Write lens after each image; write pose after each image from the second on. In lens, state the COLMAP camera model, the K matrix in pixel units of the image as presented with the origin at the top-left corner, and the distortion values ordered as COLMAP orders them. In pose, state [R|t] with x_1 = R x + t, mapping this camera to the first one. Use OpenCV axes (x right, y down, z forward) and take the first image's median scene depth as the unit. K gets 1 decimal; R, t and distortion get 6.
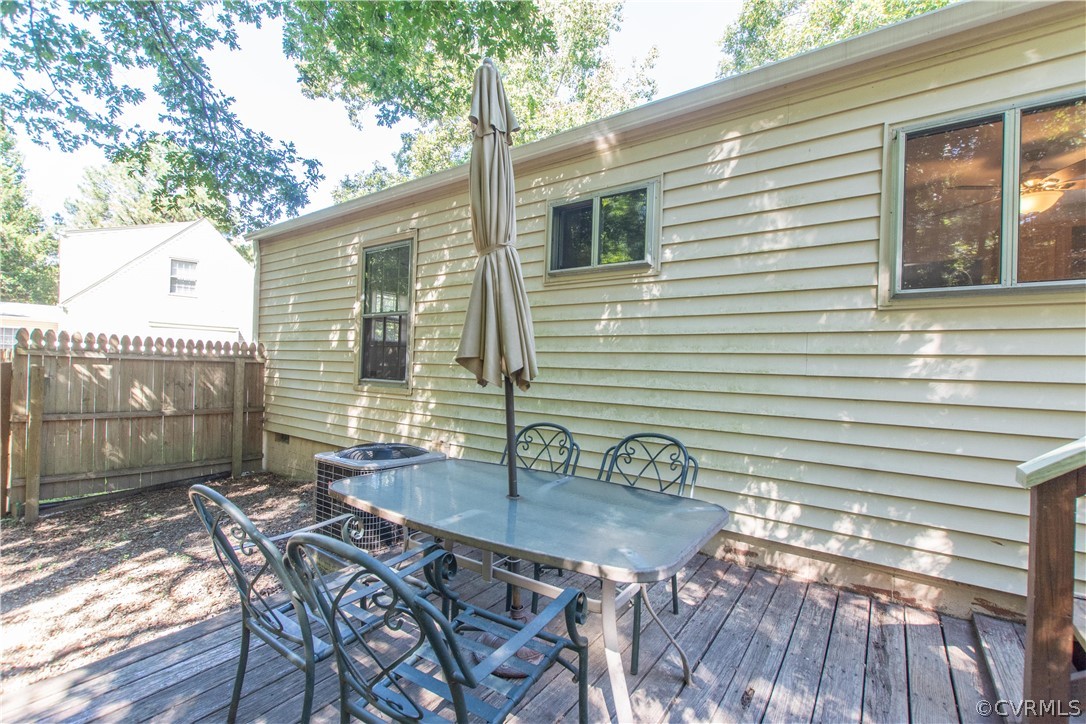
lens RADIAL K [[482.6, 0, 542.3], [0, 482.6, 364.6], [0, 0, 1]] dist [-0.000055, 0.000039]
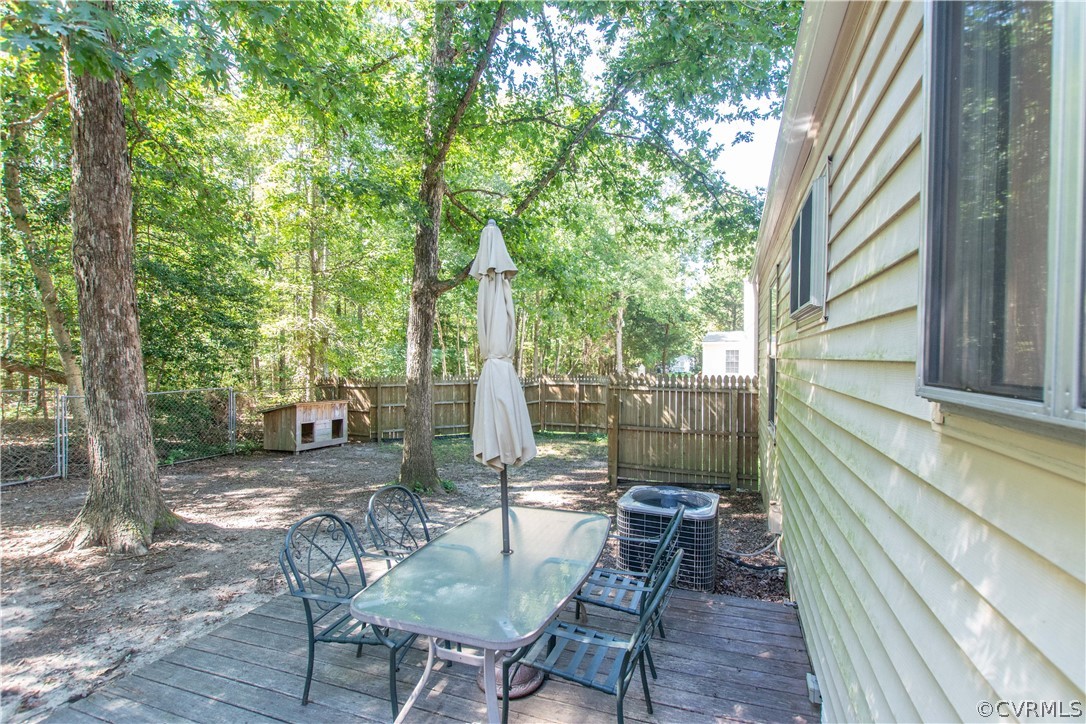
lens RADIAL K [[482.6, 0, 547.5], [0, 482.6, 365.7], [0, 0, 1]] dist [-0.000055, 0.000039]
pose [[0.268351, -0.018113, -0.963151, 0.425678], [0.010995, 0.999816, -0.015739, -0.065031], [0.963259, -0.006366, 0.268500, 0.288604]]
